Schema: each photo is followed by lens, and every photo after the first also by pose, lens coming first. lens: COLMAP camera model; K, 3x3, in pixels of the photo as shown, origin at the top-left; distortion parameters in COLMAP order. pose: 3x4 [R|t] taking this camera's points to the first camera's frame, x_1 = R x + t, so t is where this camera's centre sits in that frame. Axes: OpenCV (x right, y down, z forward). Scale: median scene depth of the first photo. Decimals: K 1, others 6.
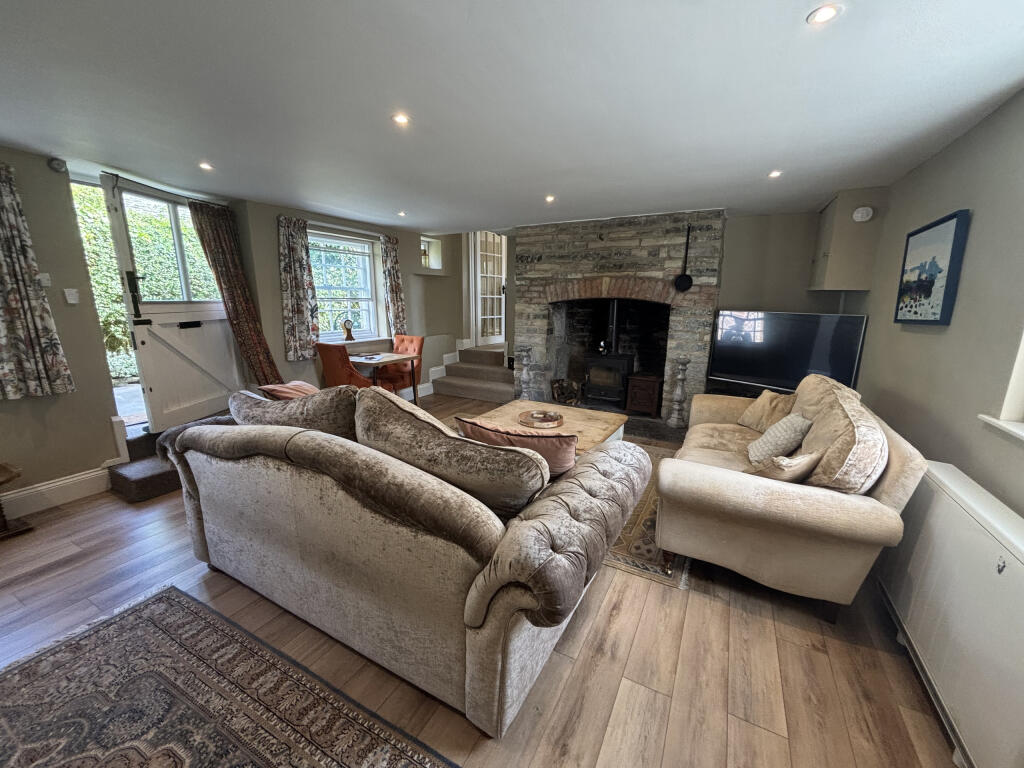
lens RADIAL K [[409.2, 0, 511.1], [0, 409.2, 388.6], [0, 0, 1]] dist [0.002988, -0.000986]
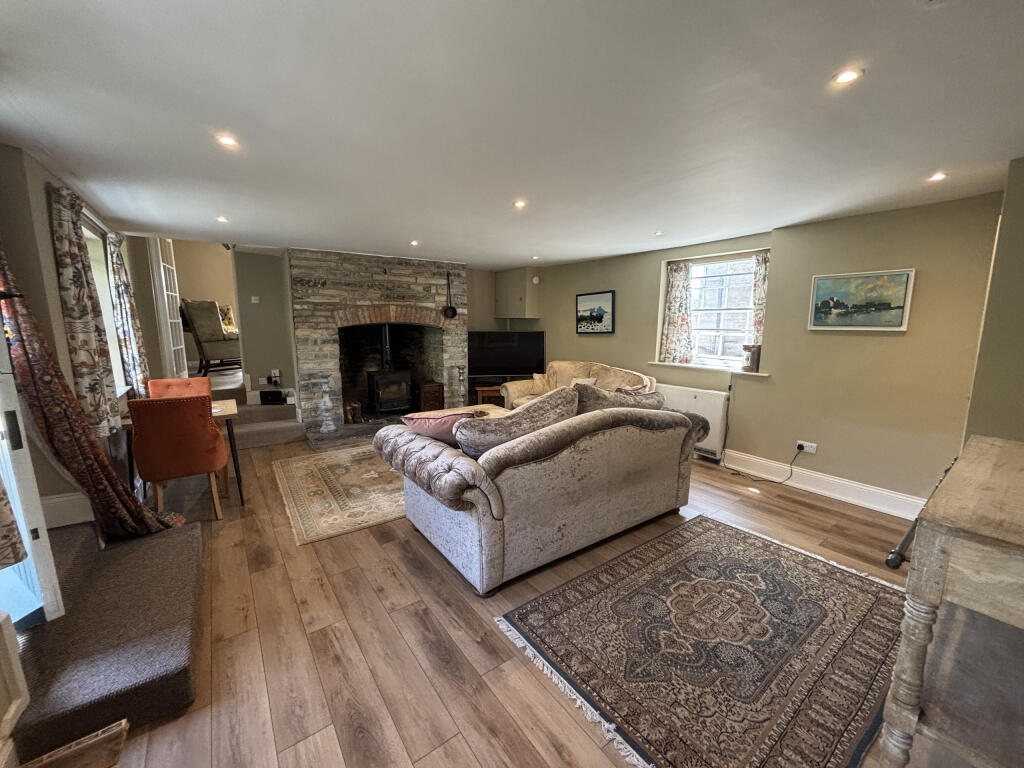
lens RADIAL K [[409.2, 0, 515.9], [0, 409.2, 383.3], [0, 0, 1]] dist [0.002988, -0.000986]
pose [[0.432320, -0.137598, 0.891160, -0.679891], [0.194200, 0.979305, 0.056998, -0.049622], [-0.880560, 0.148422, 0.450095, 0.186493]]
